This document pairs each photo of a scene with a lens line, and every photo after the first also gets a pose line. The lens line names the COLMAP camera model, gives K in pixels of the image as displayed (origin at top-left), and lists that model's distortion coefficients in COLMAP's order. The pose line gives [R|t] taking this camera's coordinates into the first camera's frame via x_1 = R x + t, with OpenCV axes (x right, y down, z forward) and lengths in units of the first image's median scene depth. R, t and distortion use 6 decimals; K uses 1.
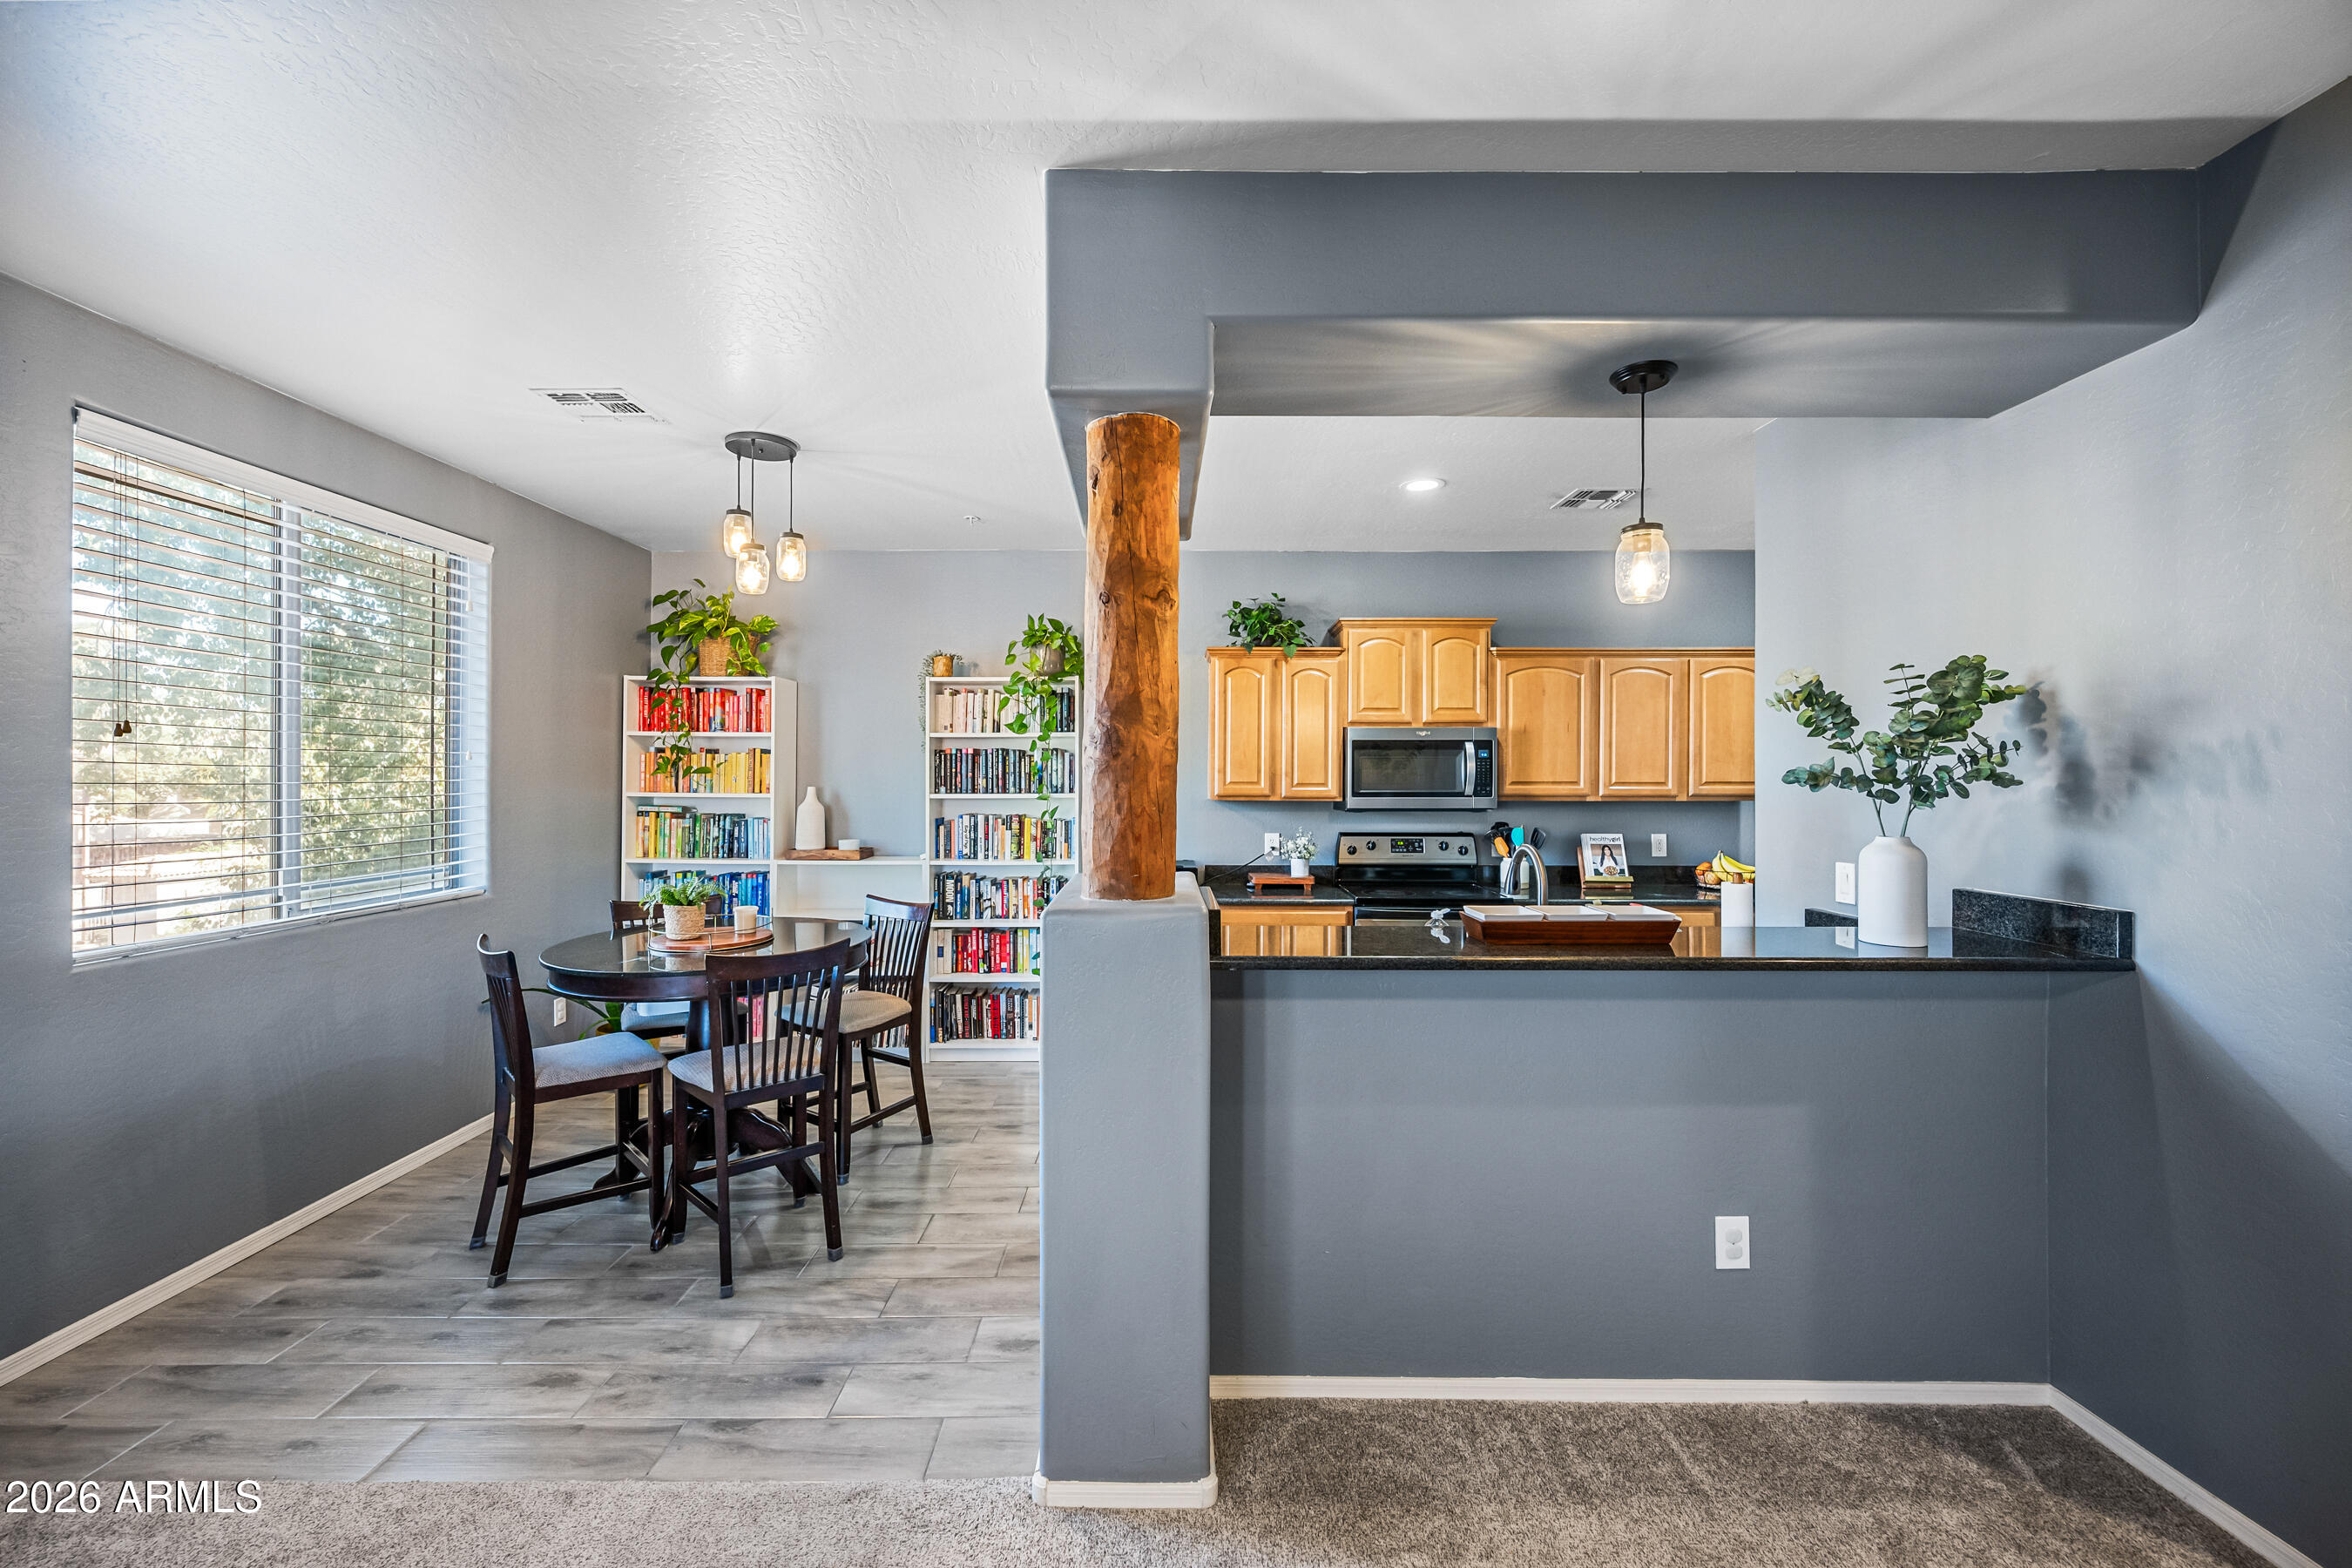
lens RADIAL K [[924.9, 0, 1162.6], [0, 924.9, 772.5], [0, 0, 1]] dist [-0.002945, 0.000718]
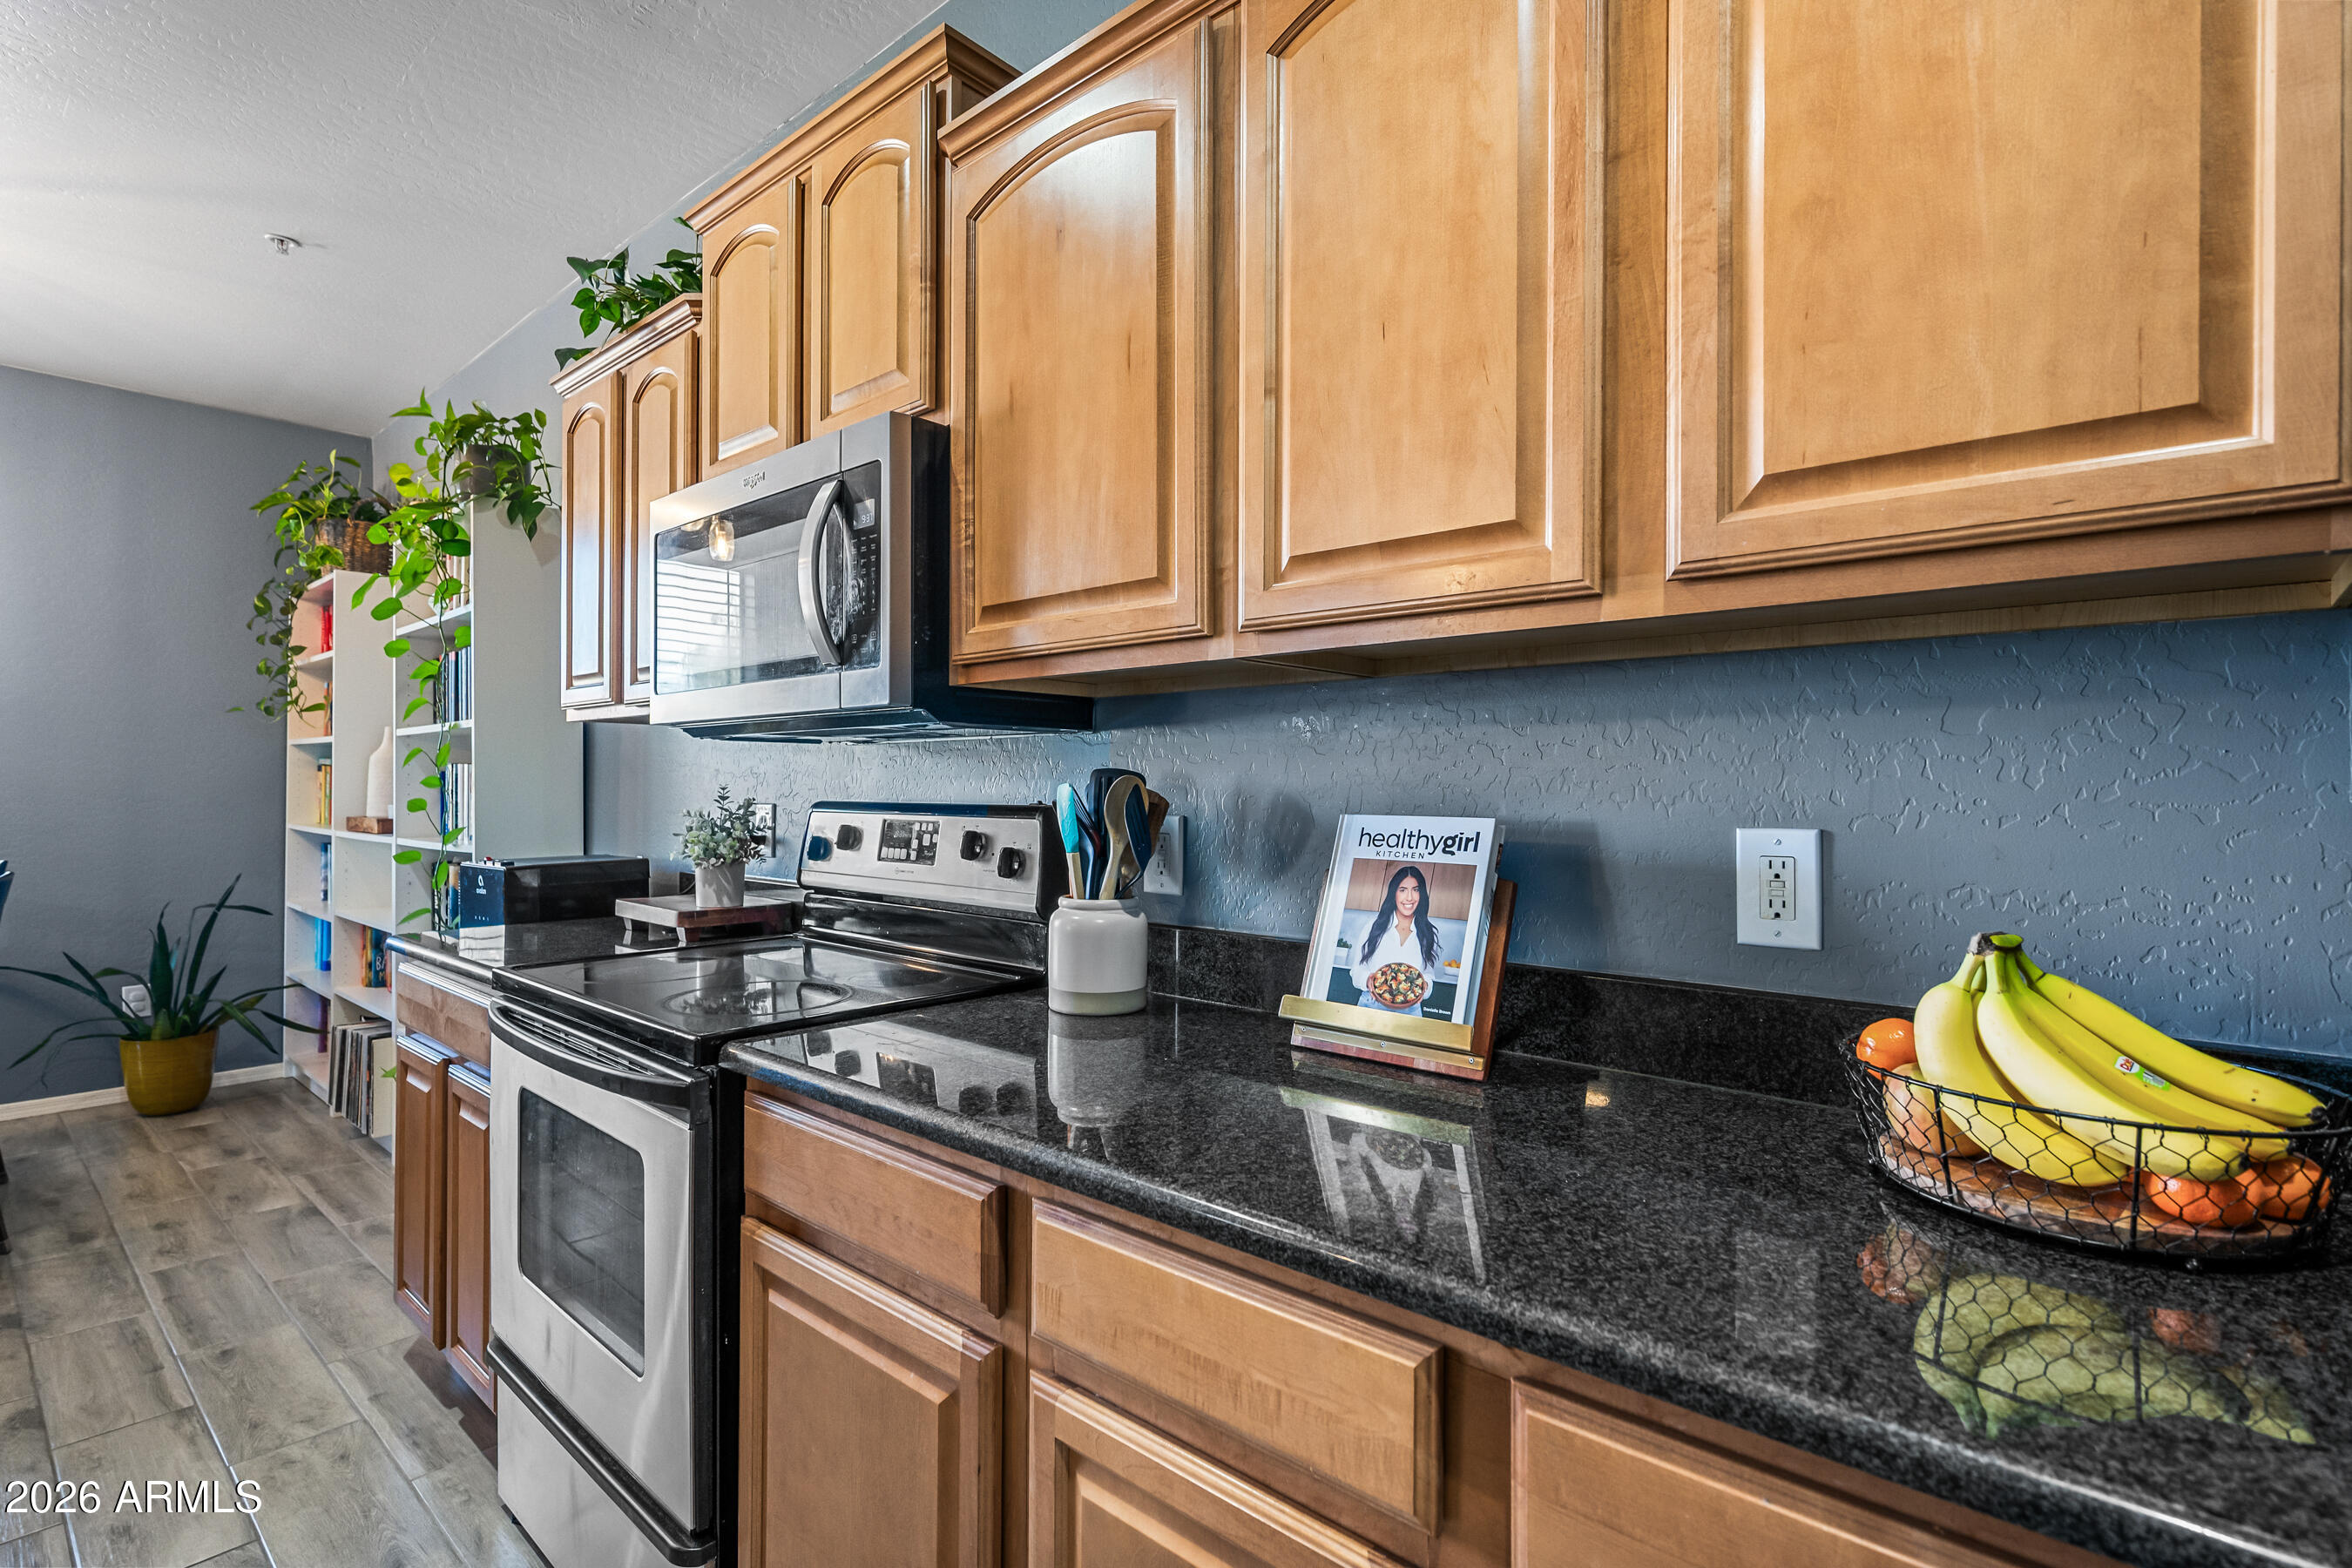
lens RADIAL K [[1115.9, 0, 1176.6], [0, 1115.9, 801.9], [0, 0, 1]] dist [-0.002226, 0.000252]
pose [[0.753480, 0.009974, -0.657395, 0.624785], [-0.001916, 0.999914, 0.012974, 0.061115], [0.657468, -0.008517, 0.753435, 0.779799]]
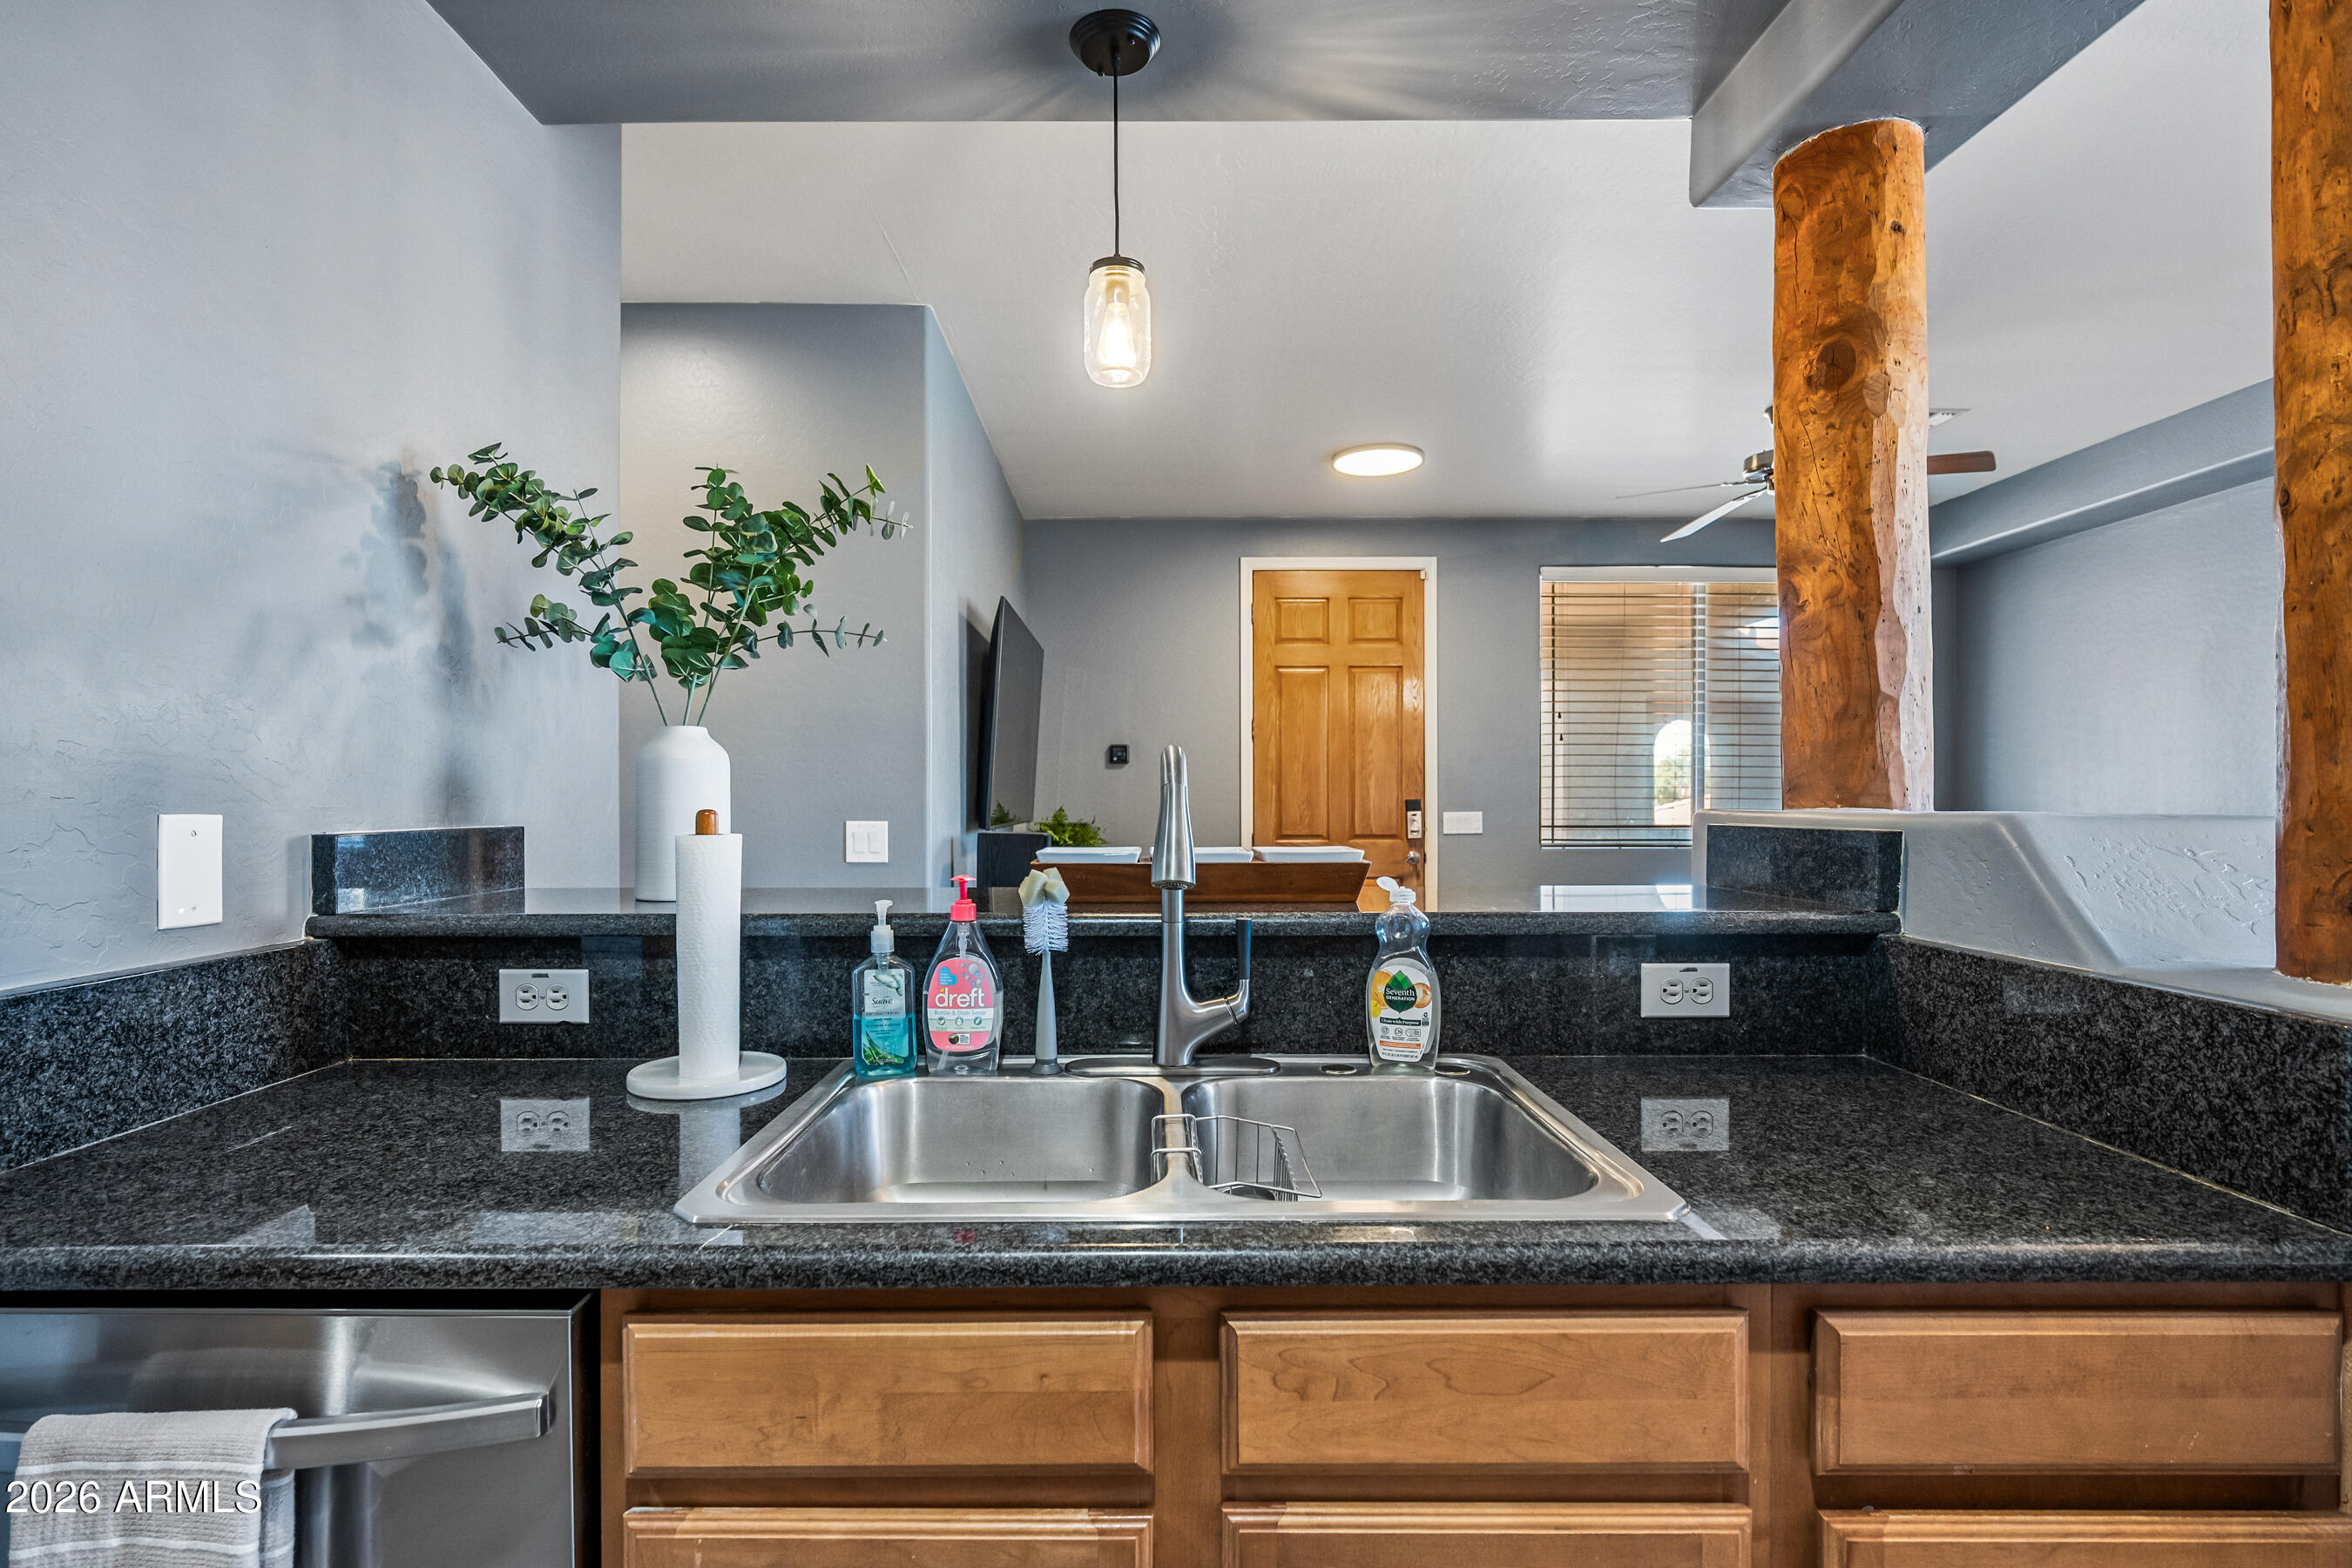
lens RADIAL K [[1115.9, 0, 1166.0], [0, 1115.9, 810.8], [0, 0, 1]] dist [-0.002226, 0.000252]
pose [[-0.999977, 0.001162, -0.006629, 0.213778], [0.001133, 0.999990, 0.004291, 0.056007], [0.006634, 0.004283, -0.999969, 0.796286]]
